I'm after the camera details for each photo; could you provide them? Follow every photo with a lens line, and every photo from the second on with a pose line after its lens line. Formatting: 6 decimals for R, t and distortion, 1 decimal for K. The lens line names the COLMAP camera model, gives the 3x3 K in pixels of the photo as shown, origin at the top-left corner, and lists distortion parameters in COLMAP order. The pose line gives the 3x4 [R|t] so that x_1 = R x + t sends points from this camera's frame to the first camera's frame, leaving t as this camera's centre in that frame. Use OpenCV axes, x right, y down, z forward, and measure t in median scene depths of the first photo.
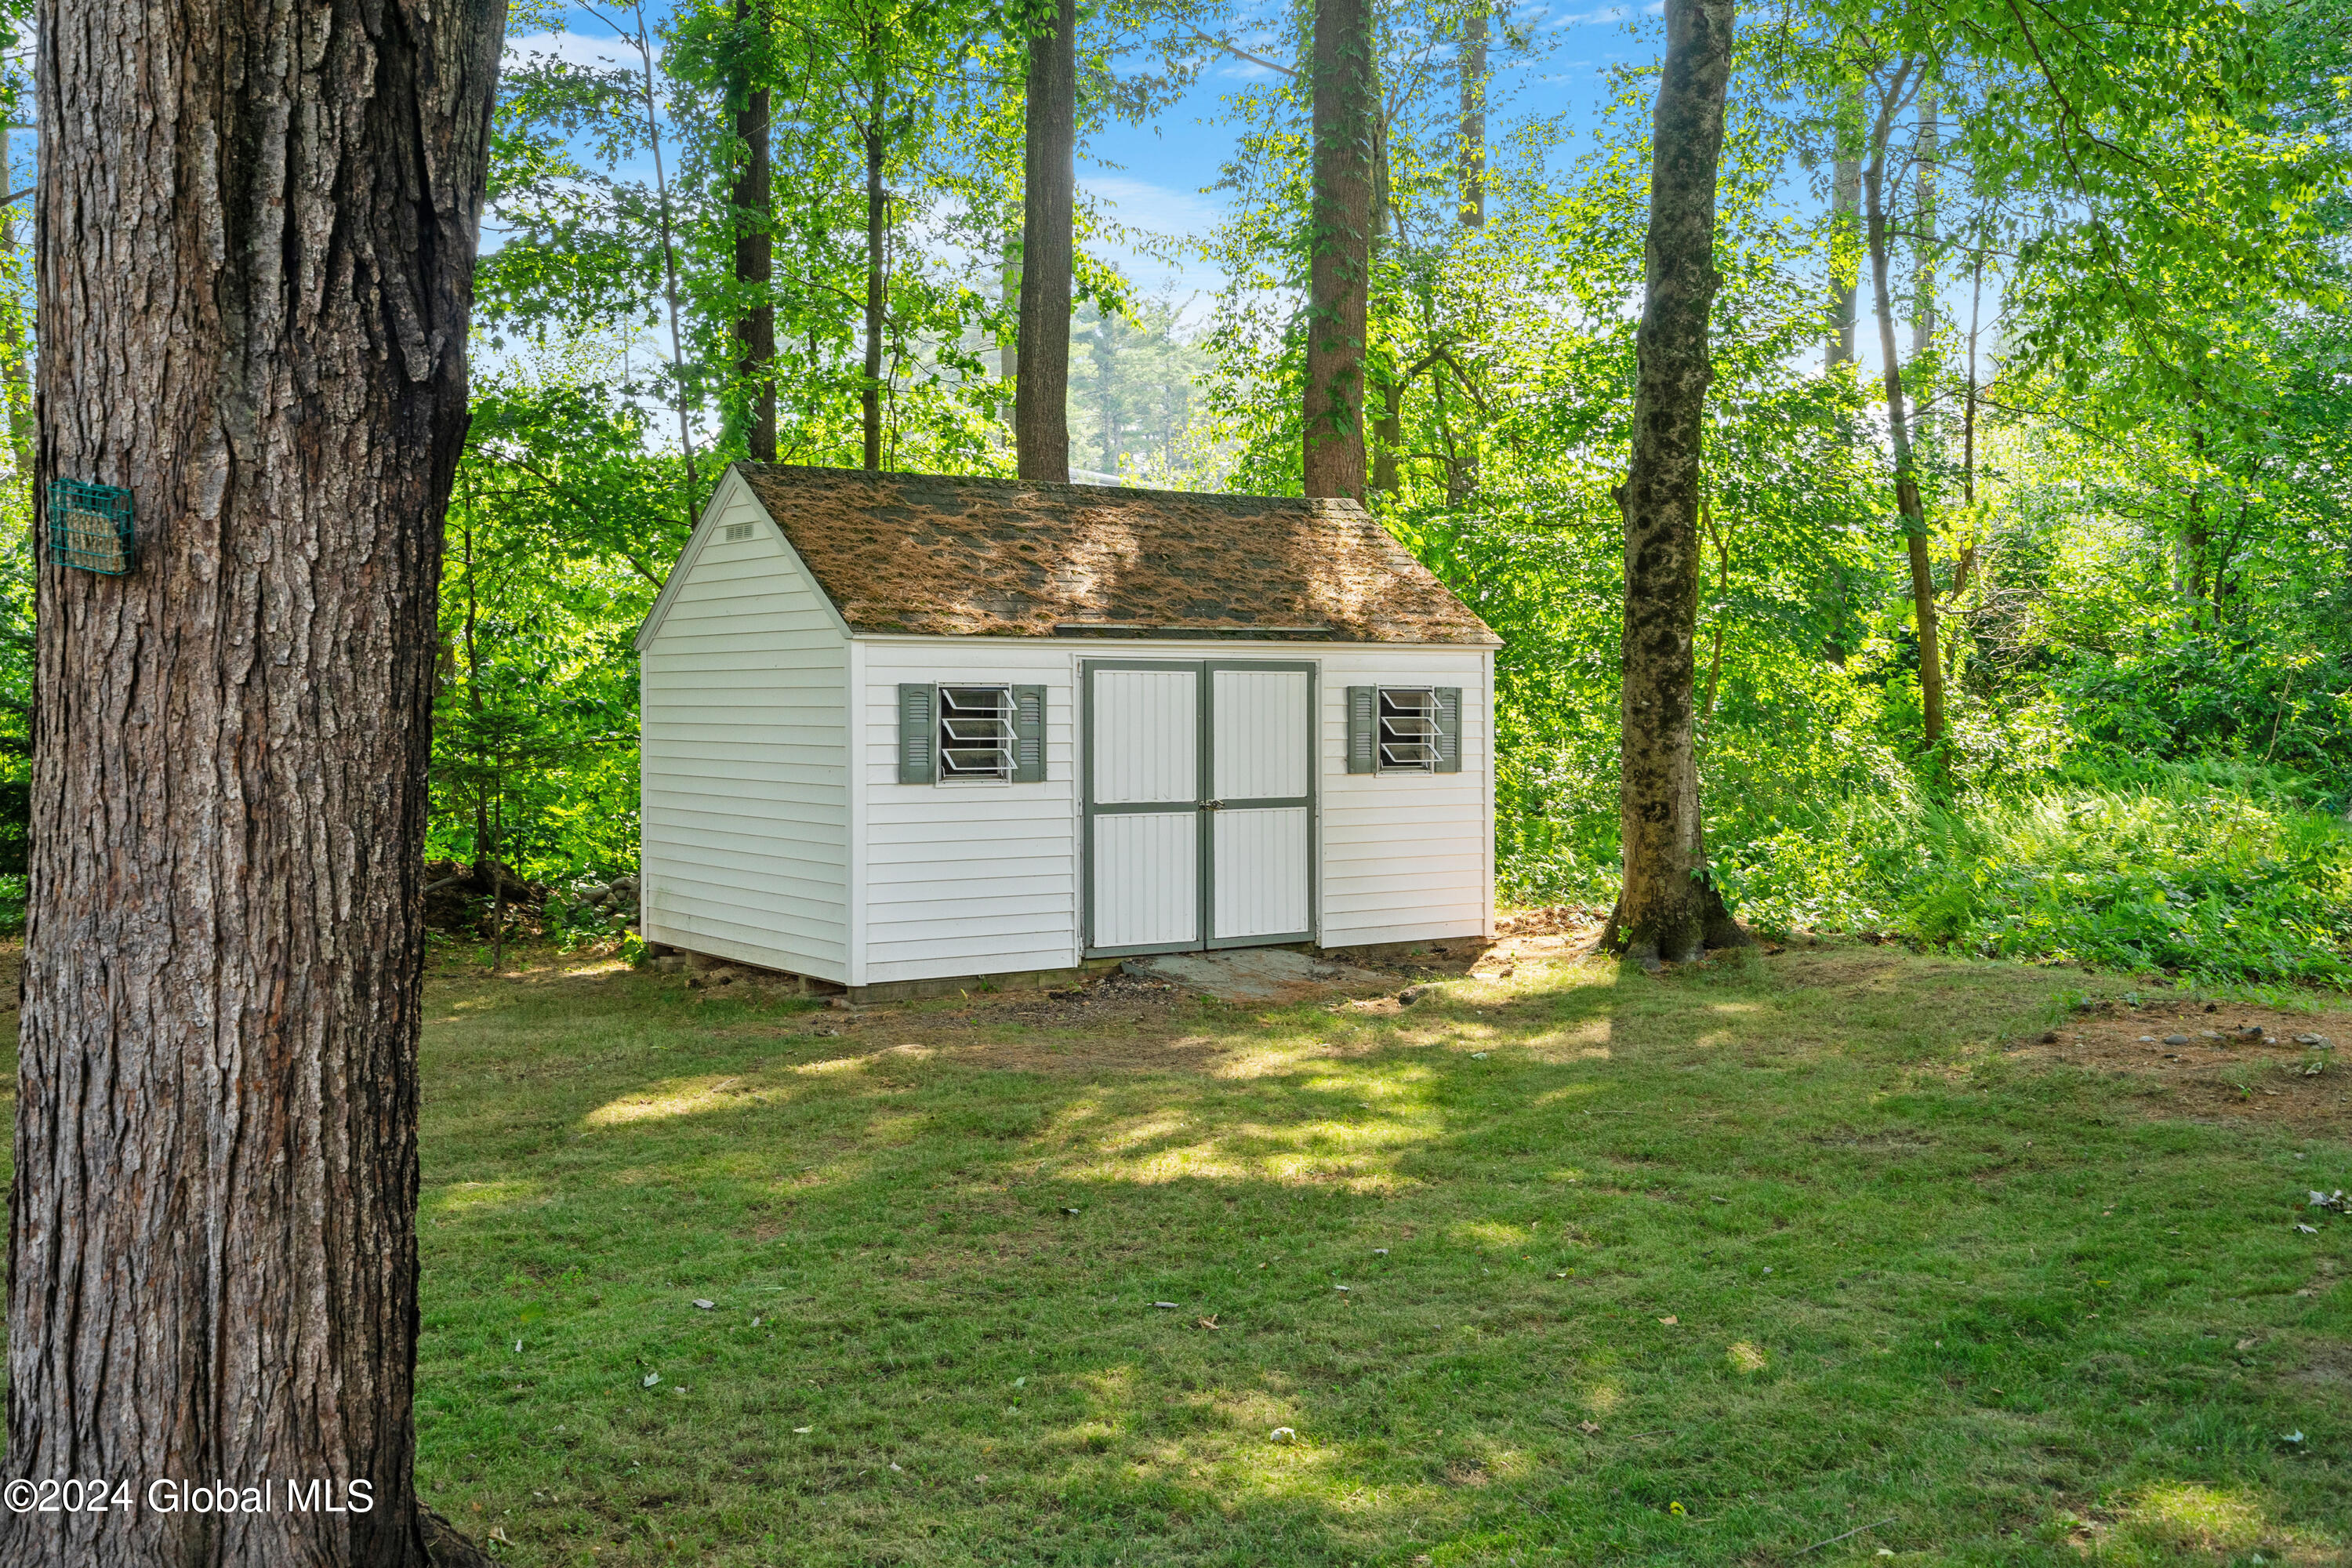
lens RADIAL K [[2375.9, 0, 1176.8], [0, 2375.9, 782.4], [0, 0, 1]] dist [-0.015253, 0.000000]
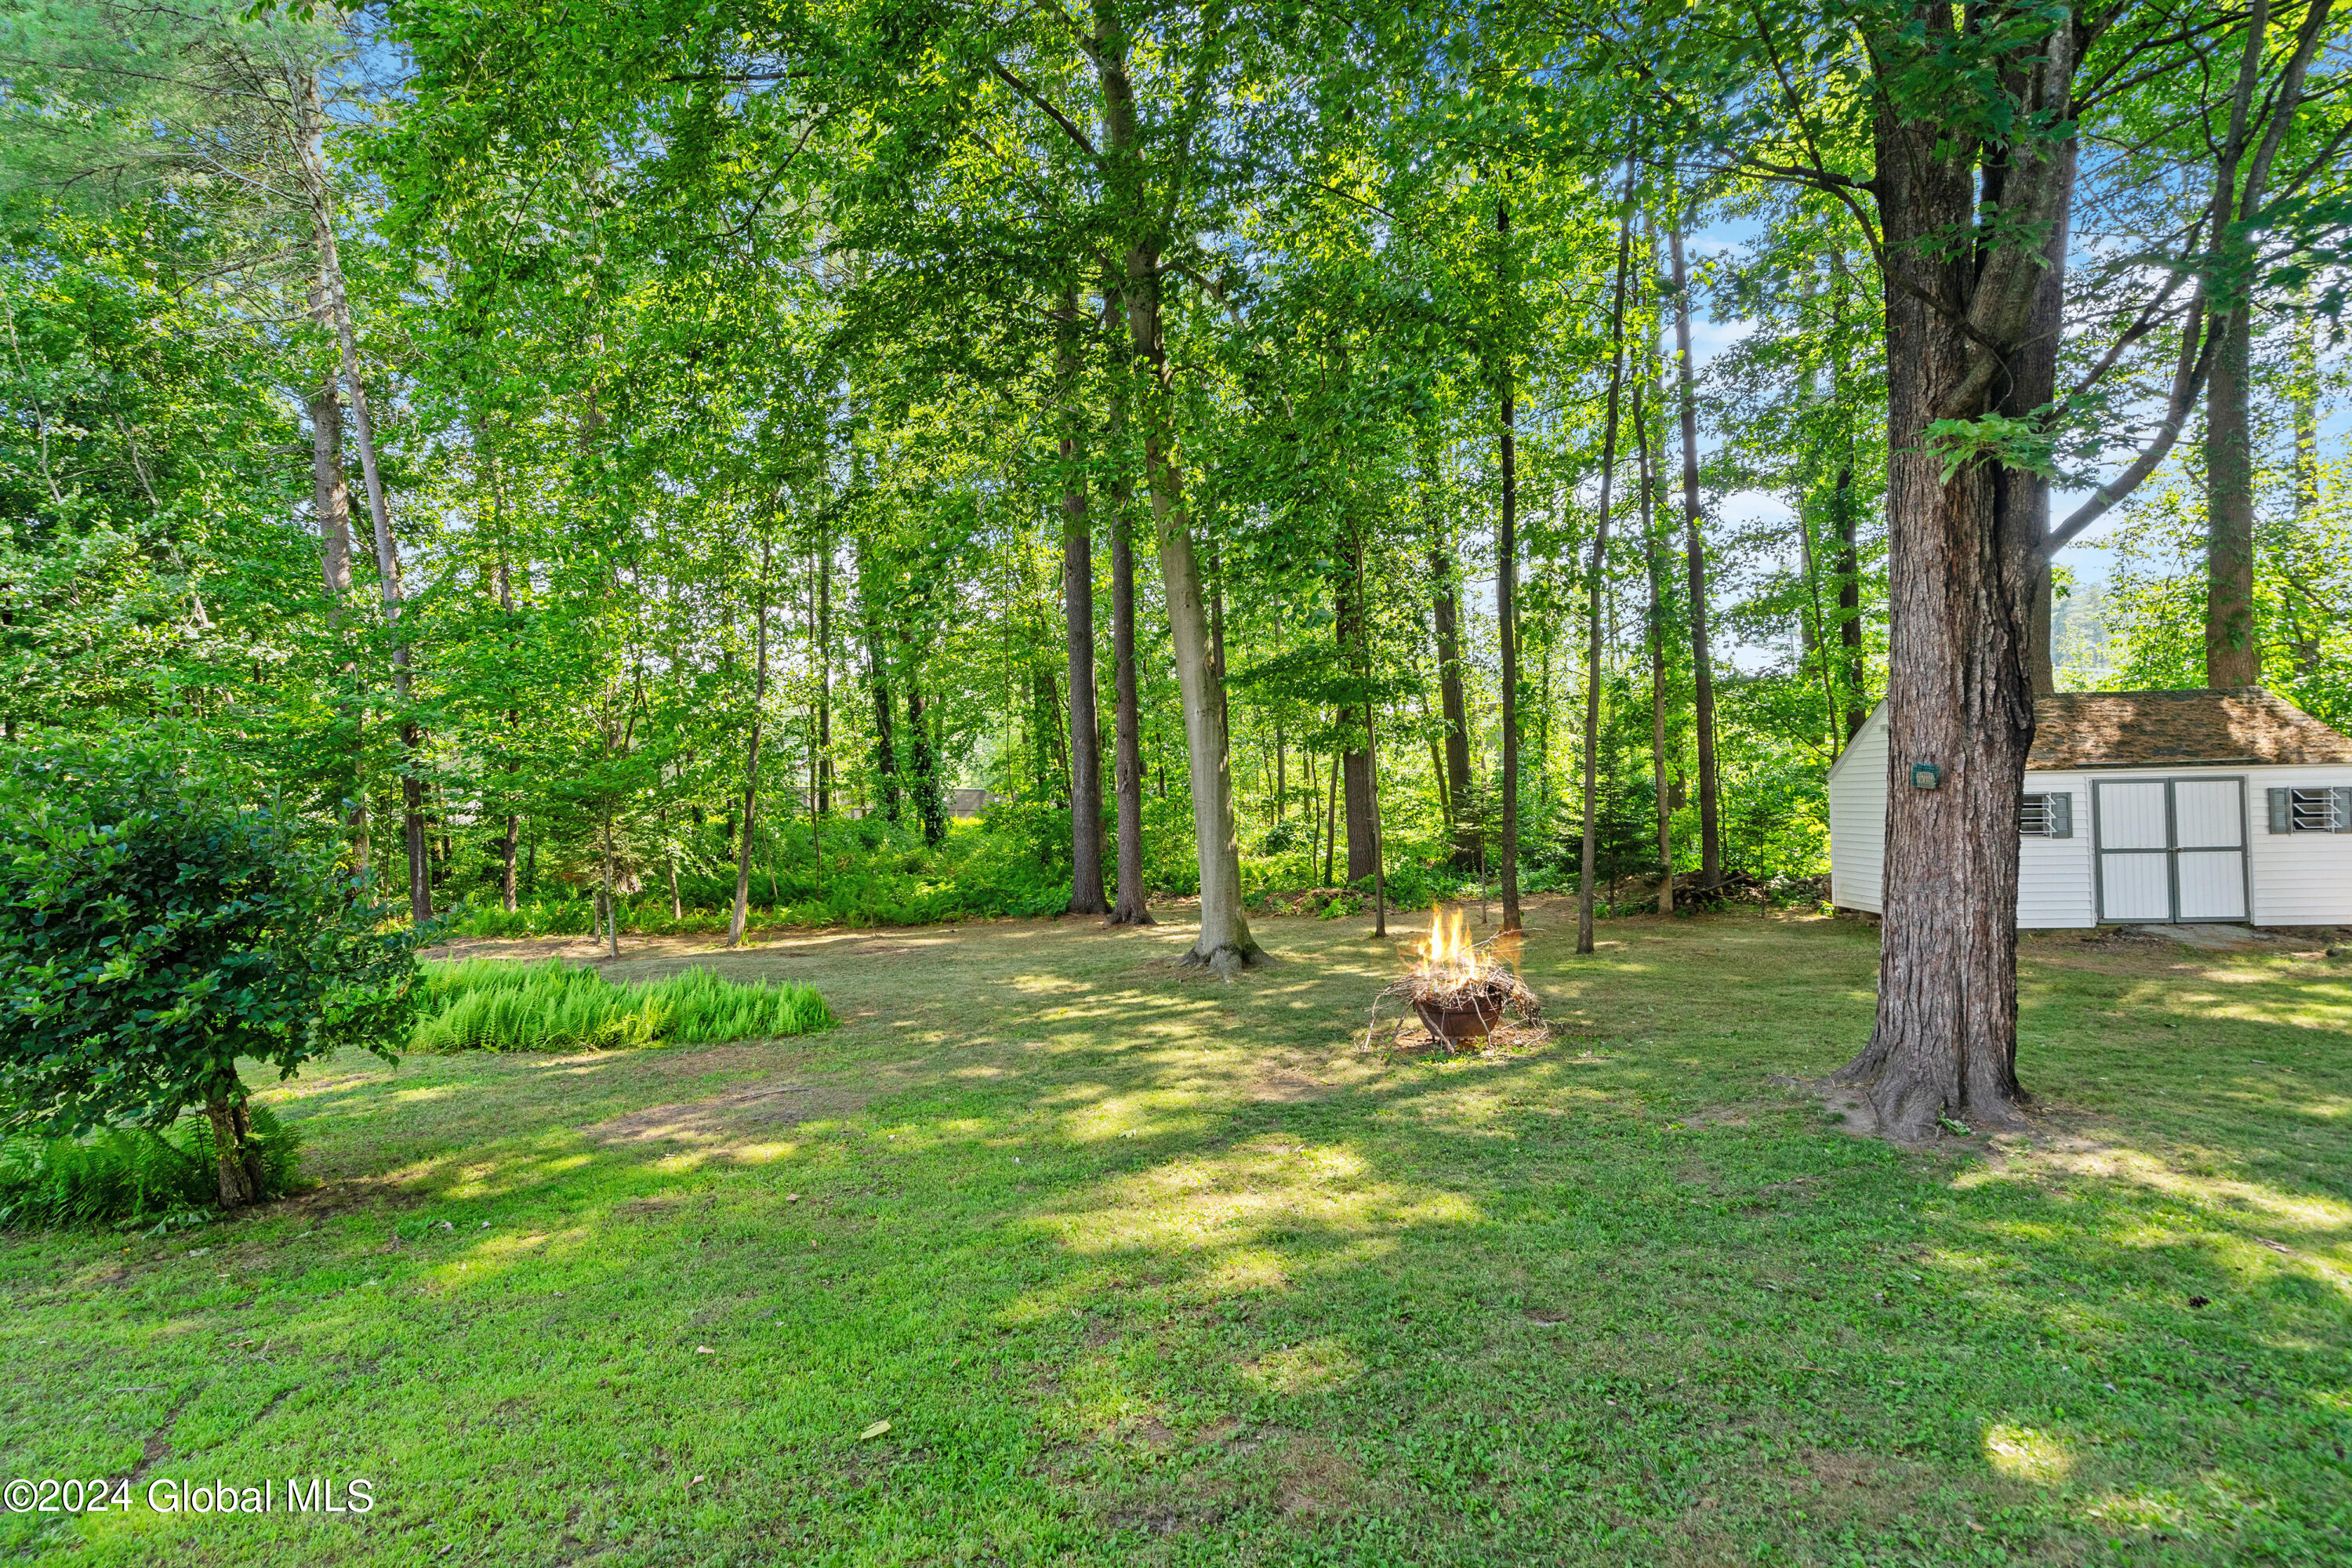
lens RADIAL K [[1075.2, 0, 1170.7], [0, 1075.2, 789.8], [0, 0, 1]] dist [0.002439, 0.001202]
pose [[0.777550, -0.023378, -0.628387, -0.073542], [-0.001342, 0.999245, -0.038836, -0.004715], [0.628820, 0.031041, 0.776931, -0.240306]]
